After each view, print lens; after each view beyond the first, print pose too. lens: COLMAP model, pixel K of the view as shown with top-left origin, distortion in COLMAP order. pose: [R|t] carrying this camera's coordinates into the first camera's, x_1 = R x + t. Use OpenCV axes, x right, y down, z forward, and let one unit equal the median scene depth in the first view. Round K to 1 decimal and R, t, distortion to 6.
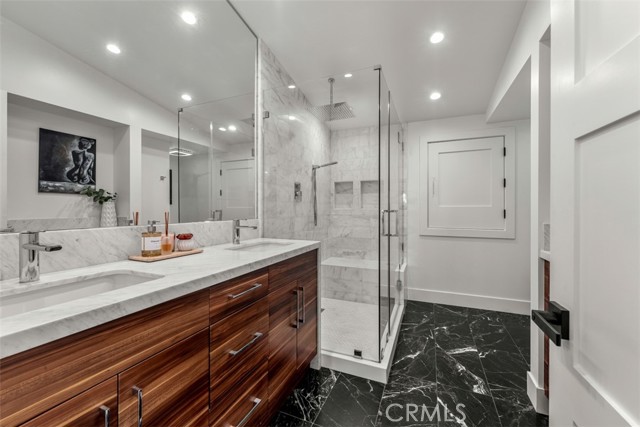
lens RADIAL K [[255.8, 0, 319.4], [0, 255.8, 211.3], [0, 0, 1]] dist [-0.004054, 0.000314]
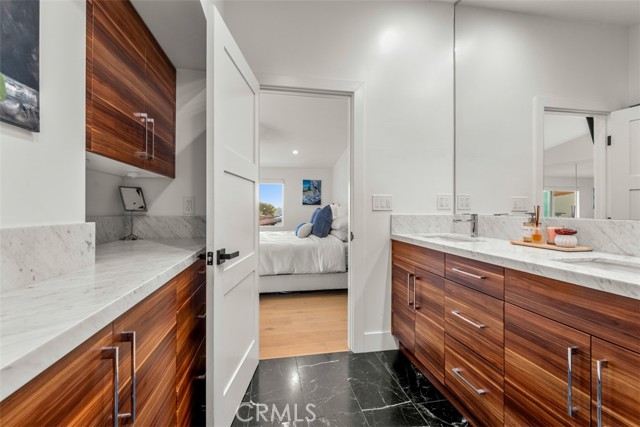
lens RADIAL K [[255.8, 0, 318.2], [0, 255.8, 210.7], [0, 0, 1]] dist [-0.004054, 0.000314]
pose [[-0.829188, 0.004333, -0.558953, 0.791961], [-0.001237, 0.999953, 0.009587, 0.015754], [0.558968, 0.008641, -0.829144, 1.364602]]
